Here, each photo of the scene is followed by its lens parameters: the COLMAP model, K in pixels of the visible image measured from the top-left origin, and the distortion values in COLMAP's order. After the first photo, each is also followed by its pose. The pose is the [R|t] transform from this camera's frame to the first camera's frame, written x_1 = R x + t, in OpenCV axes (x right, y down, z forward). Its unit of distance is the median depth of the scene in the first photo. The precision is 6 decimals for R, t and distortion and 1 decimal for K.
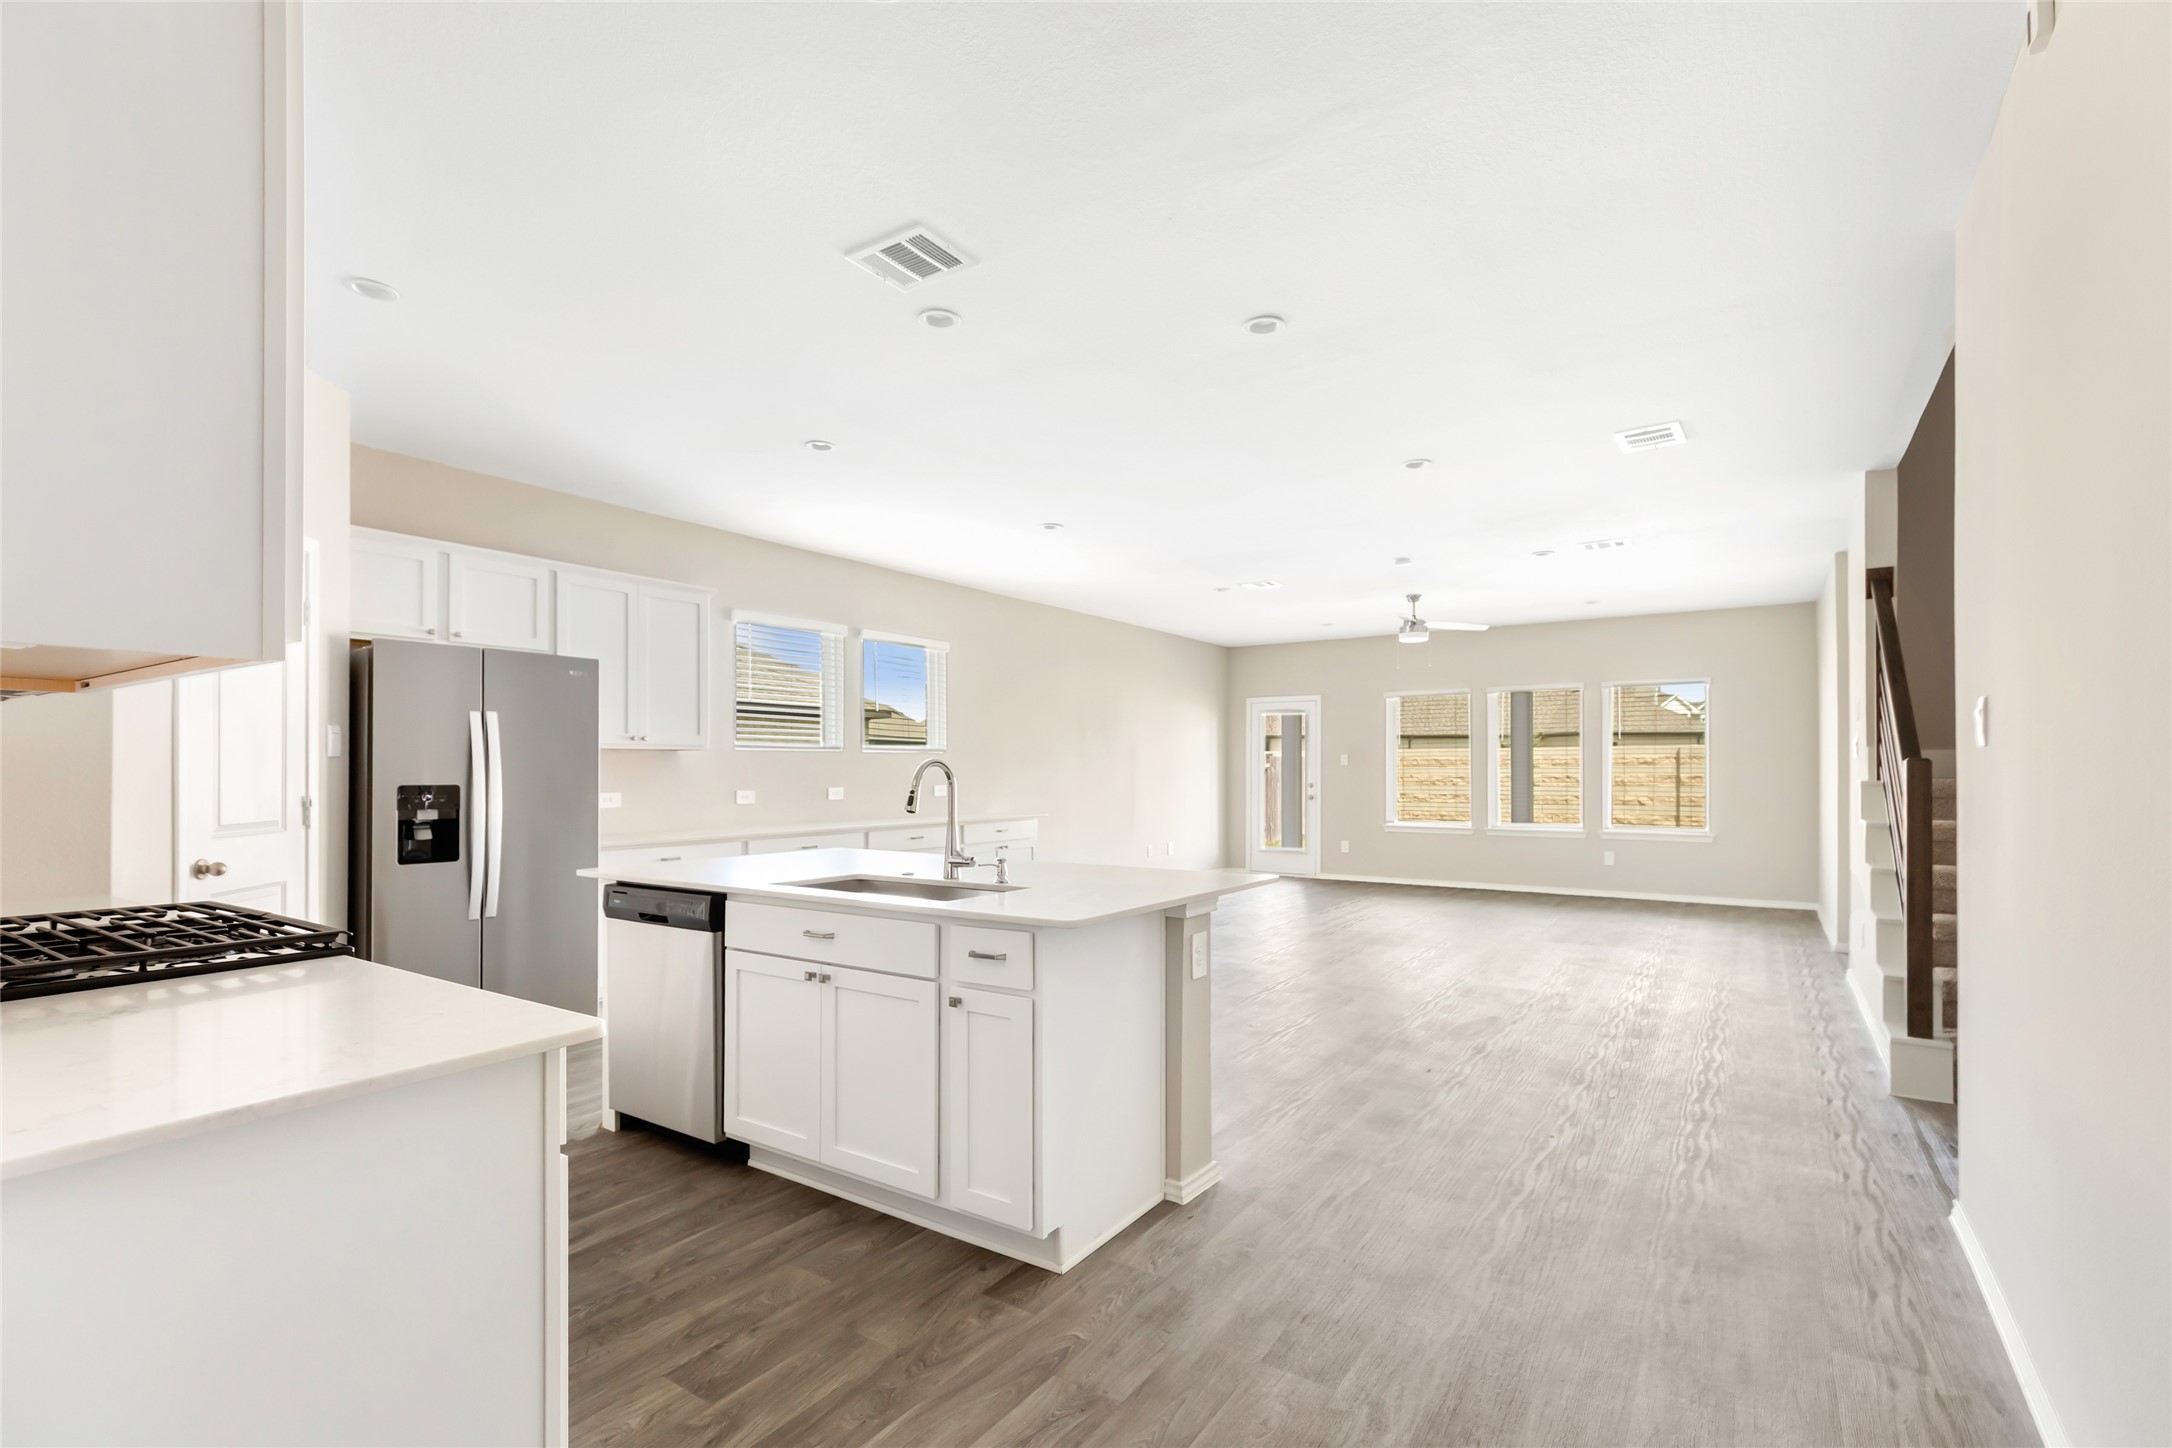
lens RADIAL K [[1000.8, 0, 1081.7], [0, 1000.8, 783.0], [0, 0, 1]] dist [0.001367, 0.000457]
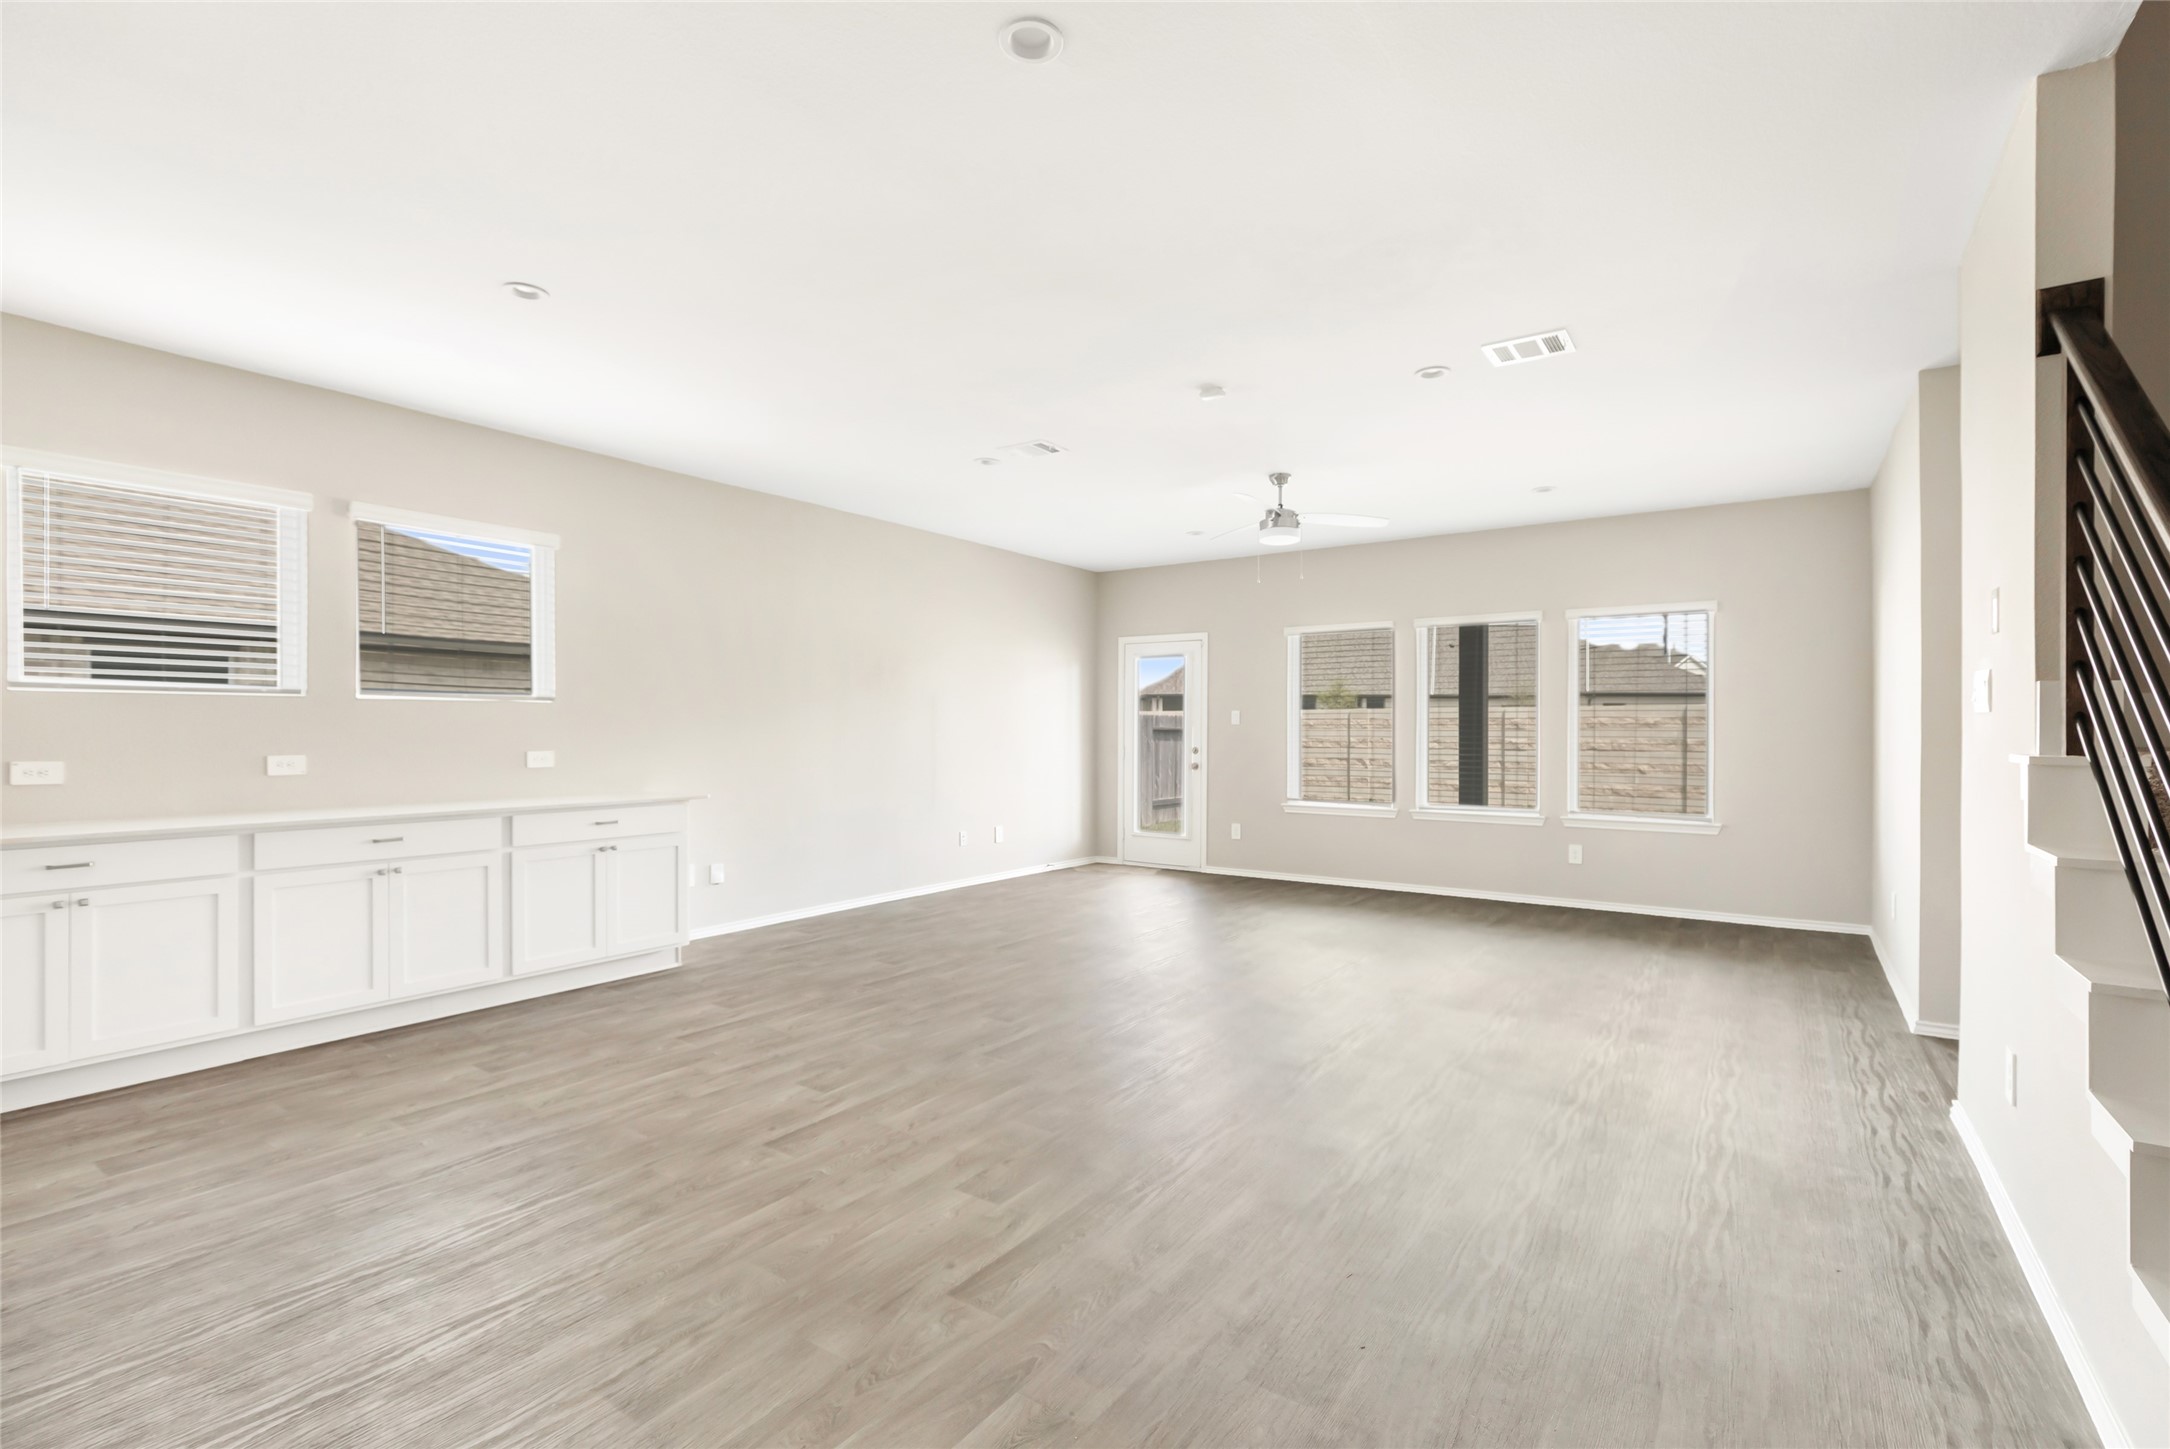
lens RADIAL K [[1018.0, 0, 1085.0], [0, 1018.0, 724.5], [0, 0, 1]] dist [0.028766, 0.000174]
pose [[0.999989, 0.004605, 0.001033, 0.092040], [-0.004585, 0.999809, -0.018985, -0.001854], [-0.001120, 0.018980, 0.999819, 0.137782]]
